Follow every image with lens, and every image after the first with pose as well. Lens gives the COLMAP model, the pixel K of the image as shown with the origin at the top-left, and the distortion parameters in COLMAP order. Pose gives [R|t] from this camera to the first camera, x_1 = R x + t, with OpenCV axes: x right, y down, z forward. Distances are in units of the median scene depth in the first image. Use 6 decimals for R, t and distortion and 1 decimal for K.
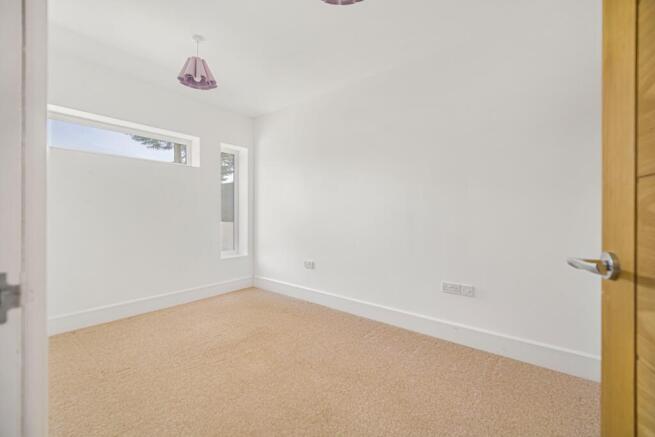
lens RADIAL K [[275.2, 0, 325.7], [0, 275.2, 217.7], [0, 0, 1]] dist [-0.000171, -0.000350]
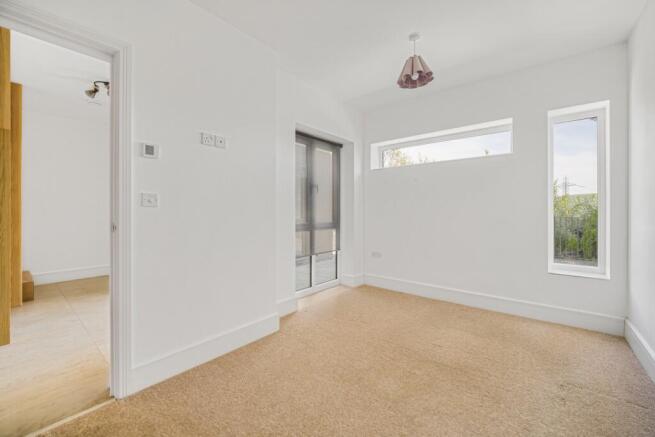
lens RADIAL K [[263.5, 0, 325.5], [0, 263.5, 212.3], [0, 0, 1]] dist [-0.001231, -0.000272]
pose [[-0.010289, 0.004075, -0.999939, 0.341850], [-0.009265, 0.999948, 0.004171, -0.005276], [0.999904, 0.009308, -0.010250, 0.460946]]
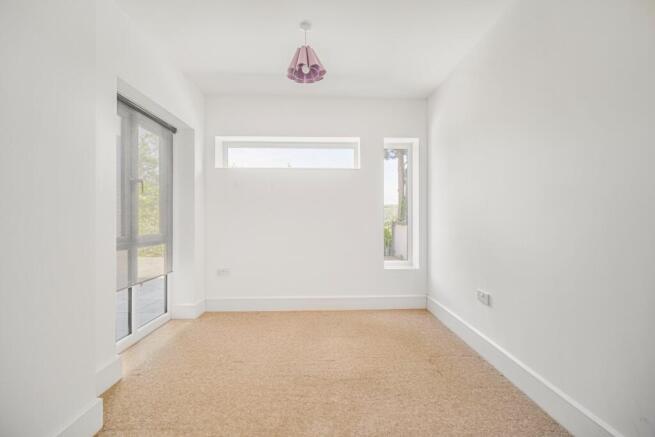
lens RADIAL K [[275.2, 0, 328.7], [0, 275.2, 218.9], [0, 0, 1]] dist [-0.000171, -0.000350]
pose [[0.655706, 0.000507, -0.755016, 0.182475], [-0.005441, 0.999977, -0.004053, -0.006789], [0.754996, 0.006766, 0.655694, 0.311177]]
